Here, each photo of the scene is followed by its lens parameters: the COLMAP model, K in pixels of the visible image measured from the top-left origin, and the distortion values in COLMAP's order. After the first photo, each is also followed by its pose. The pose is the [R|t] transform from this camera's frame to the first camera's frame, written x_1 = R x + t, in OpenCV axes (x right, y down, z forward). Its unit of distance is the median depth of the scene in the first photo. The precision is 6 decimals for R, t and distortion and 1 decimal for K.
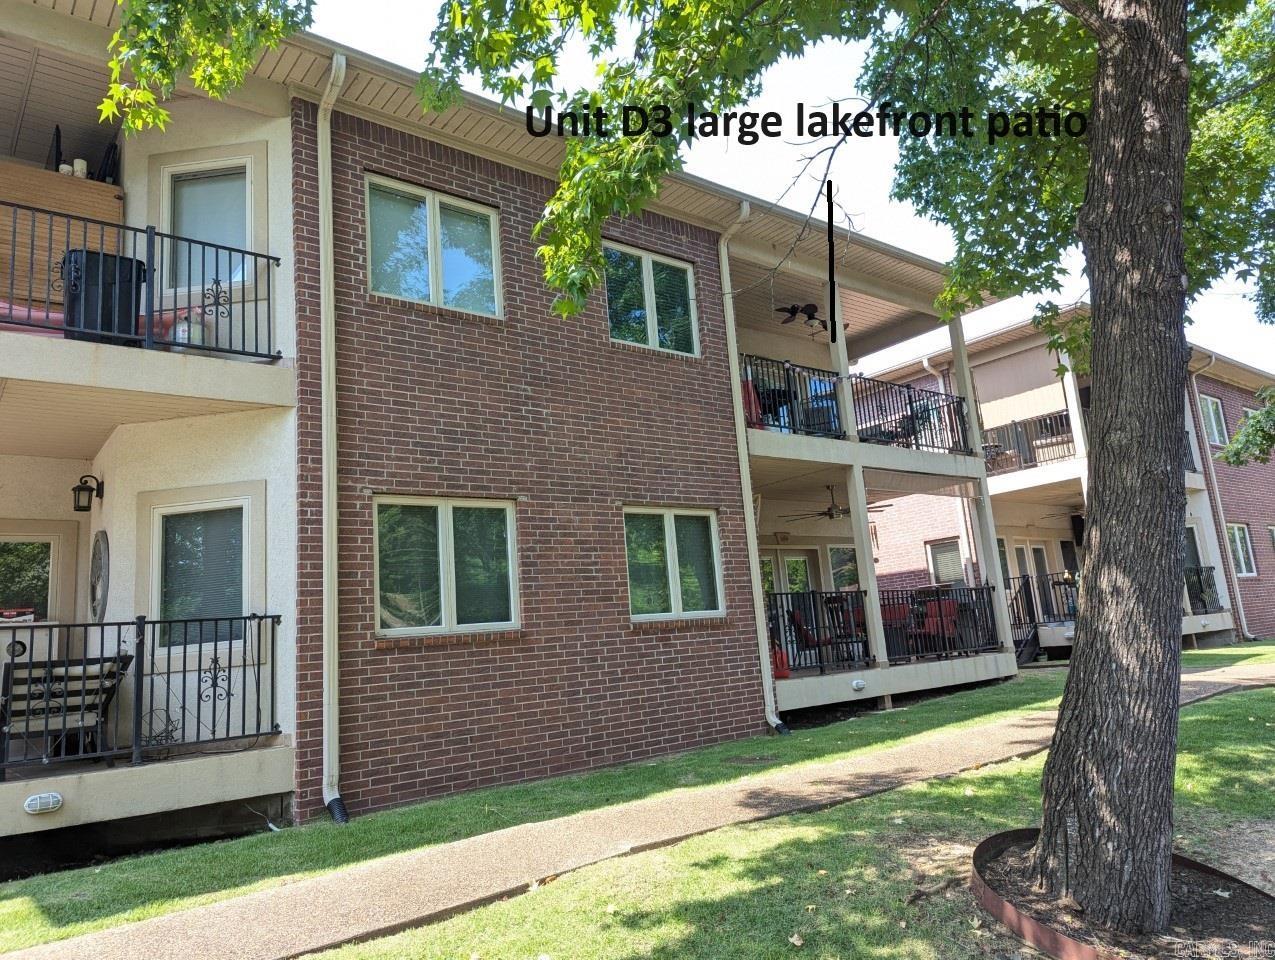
lens RADIAL K [[878.5, 0, 637.5], [0, 878.5, 480.0], [0, 0, 1]] dist [0.029122, -0.000829]
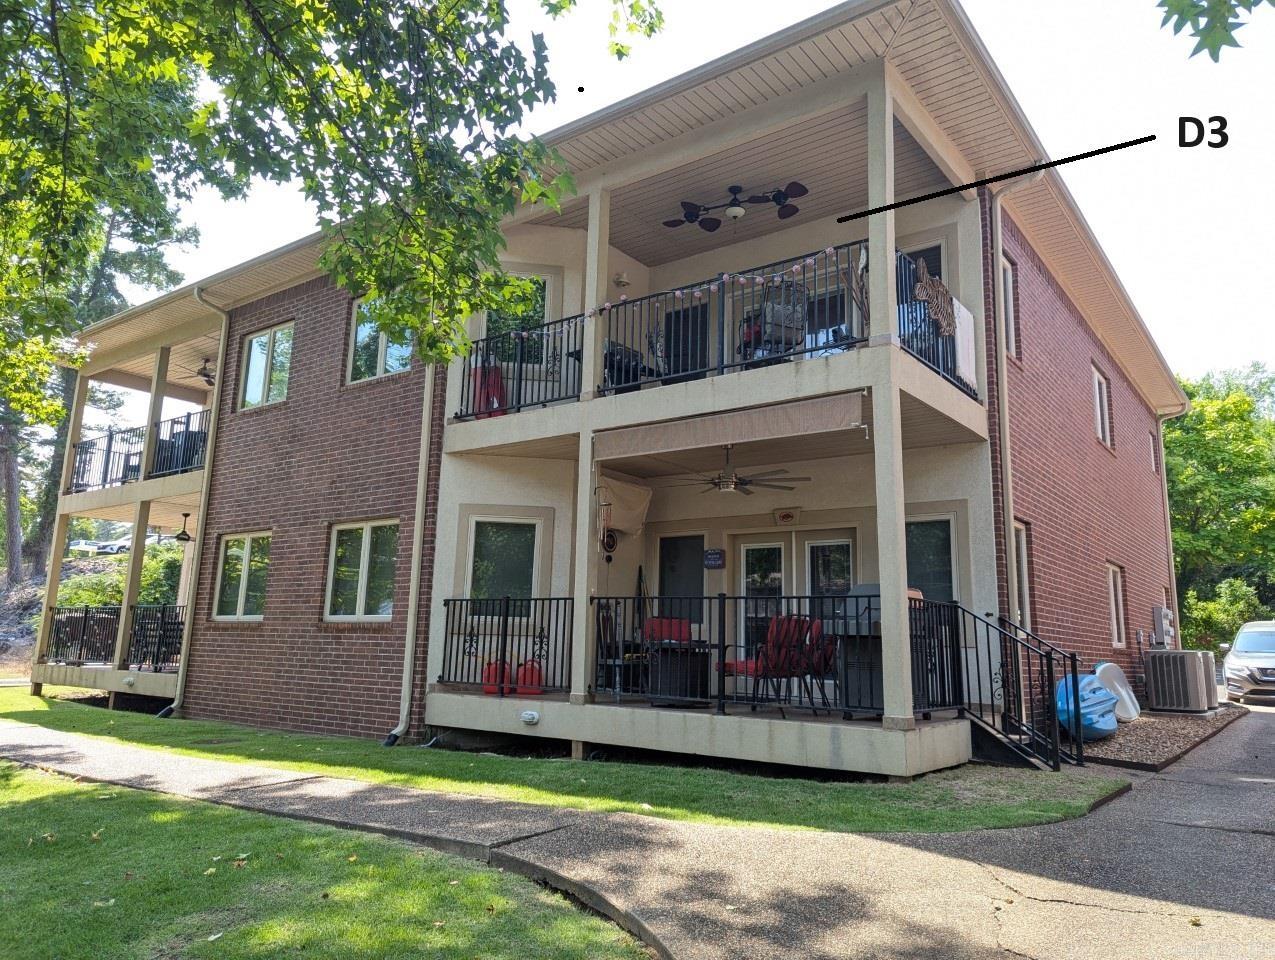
lens RADIAL K [[928.2, 0, 637.5], [0, 928.2, 480.0], [0, 0, 1]] dist [0.040426, -0.000110]
pose [[0.251846, -0.083386, -0.964168, 1.260593], [0.132910, 0.989821, -0.050888, 0.085173], [0.958597, -0.115332, 0.260365, 1.021718]]
